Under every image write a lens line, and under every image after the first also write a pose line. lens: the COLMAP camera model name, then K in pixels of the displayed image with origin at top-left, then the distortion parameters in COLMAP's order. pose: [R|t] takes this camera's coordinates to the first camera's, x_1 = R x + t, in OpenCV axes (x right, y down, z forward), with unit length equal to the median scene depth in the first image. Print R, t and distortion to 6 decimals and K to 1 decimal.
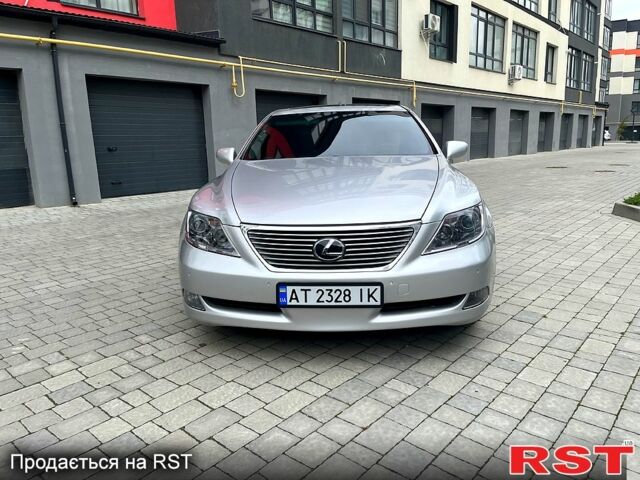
lens RADIAL K [[481.1, 0, 325.2], [0, 481.1, 236.6], [0, 0, 1]] dist [0.088983, -0.116285]
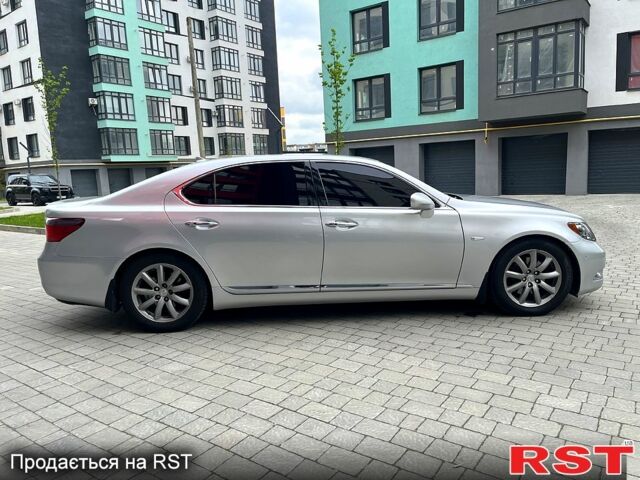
lens RADIAL K [[481.1, 0, 325.2], [0, 481.1, 236.6], [0, 0, 1]] dist [0.088983, -0.116285]
pose [[-0.099604, -0.106322, 0.989330, -0.595926], [0.240932, 0.962110, 0.127653, -0.140042], [-0.965417, 0.251076, -0.070213, 0.660027]]
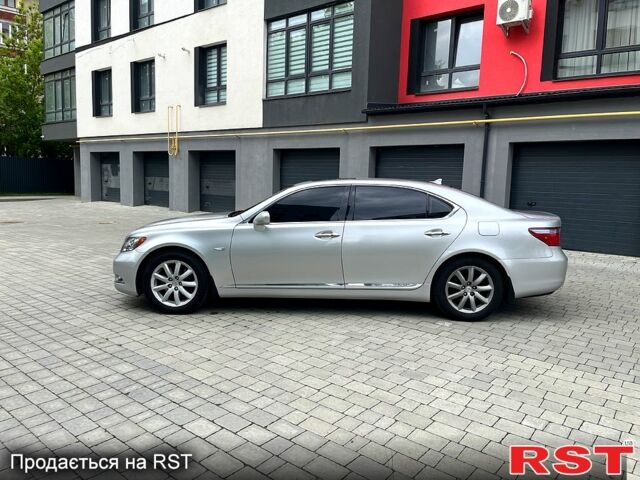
lens RADIAL K [[481.1, 0, 325.2], [0, 481.1, 236.6], [0, 0, 1]] dist [0.088983, -0.116285]
pose [[0.031168, 0.140921, -0.989530, 0.759358], [-0.225655, 0.965443, 0.130383, -0.166550], [0.973709, 0.219229, 0.061890, 0.547034]]
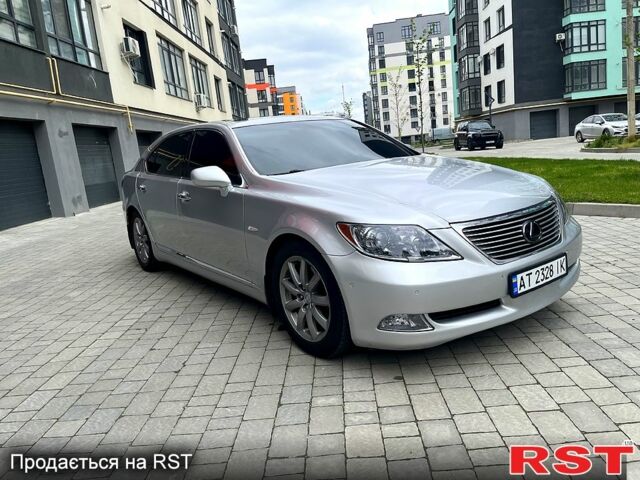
lens RADIAL K [[481.1, 0, 325.2], [0, 481.1, 236.6], [0, 0, 1]] dist [0.088983, -0.116285]
pose [[0.762116, -0.167952, 0.625277, -0.301154], [0.205231, 0.978631, 0.012720, -0.020621], [-0.614052, 0.118632, 0.780299, 0.136682]]
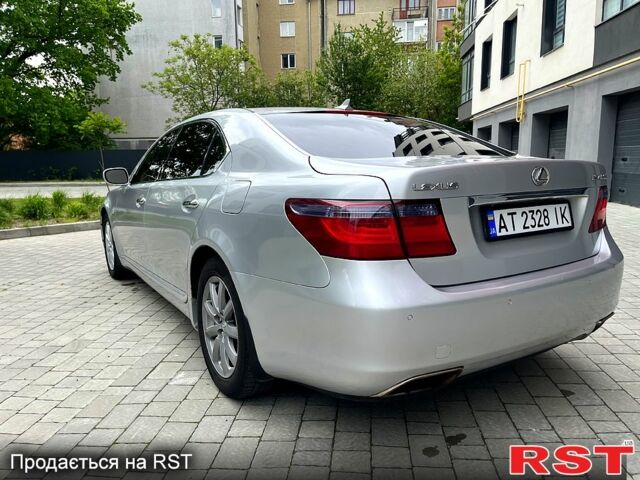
lens RADIAL K [[481.1, 0, 325.2], [0, 481.1, 236.6], [0, 0, 1]] dist [0.088983, -0.116285]
pose [[-0.808183, 0.130018, -0.574400, 0.259198], [-0.082049, 0.940956, 0.328434, -0.217232], [0.583187, 0.312564, -0.749797, 1.033931]]
